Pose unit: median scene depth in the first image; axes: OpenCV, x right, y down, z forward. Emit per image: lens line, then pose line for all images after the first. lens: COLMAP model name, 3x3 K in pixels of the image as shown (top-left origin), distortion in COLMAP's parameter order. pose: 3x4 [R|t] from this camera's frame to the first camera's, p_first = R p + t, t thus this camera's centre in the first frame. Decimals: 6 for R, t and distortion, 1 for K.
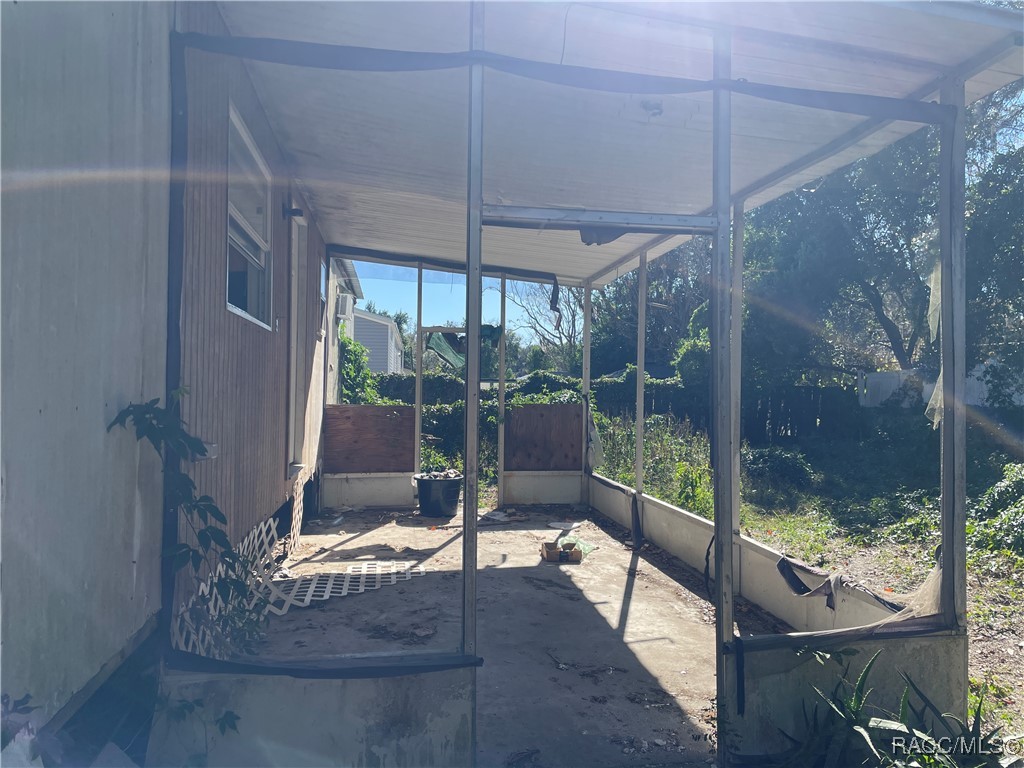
lens RADIAL K [[744.4, 0, 512.2], [0, 744.4, 365.2], [0, 0, 1]] dist [0.093213, -0.123680]
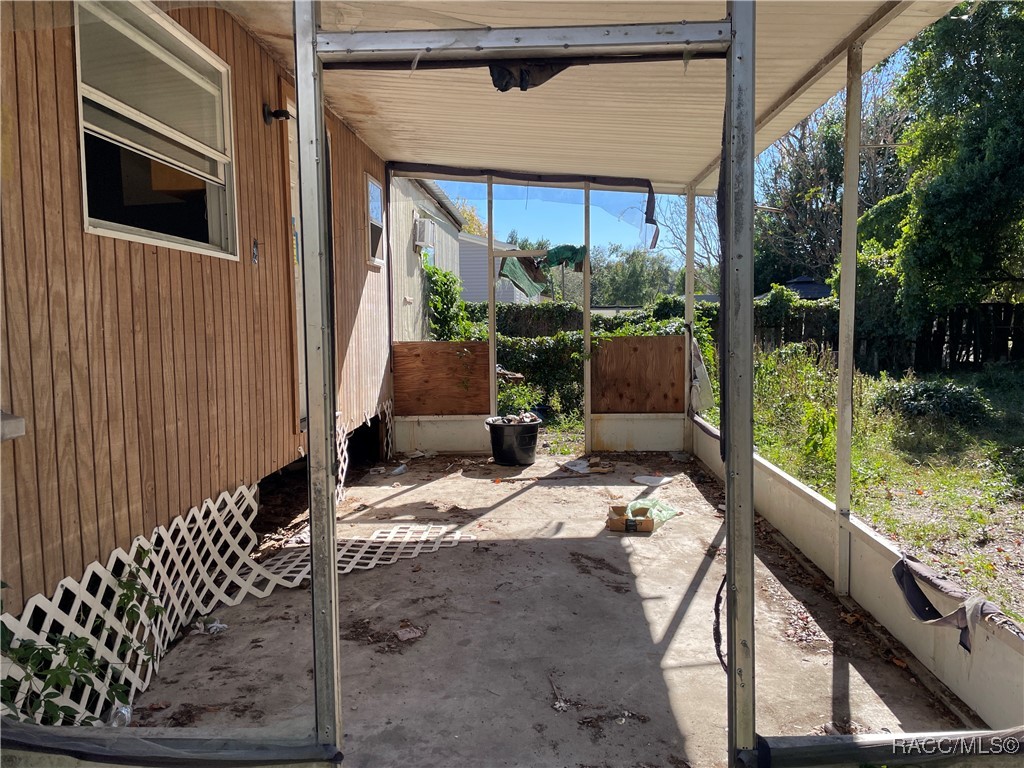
lens RADIAL K [[744.4, 0, 512.2], [0, 744.4, 365.2], [0, 0, 1]] dist [0.093213, -0.123680]
pose [[0.979096, -0.011378, -0.203079, 0.087150], [0.031181, 0.995028, 0.094585, -0.000500], [0.200993, -0.098940, 0.974583, 0.153016]]
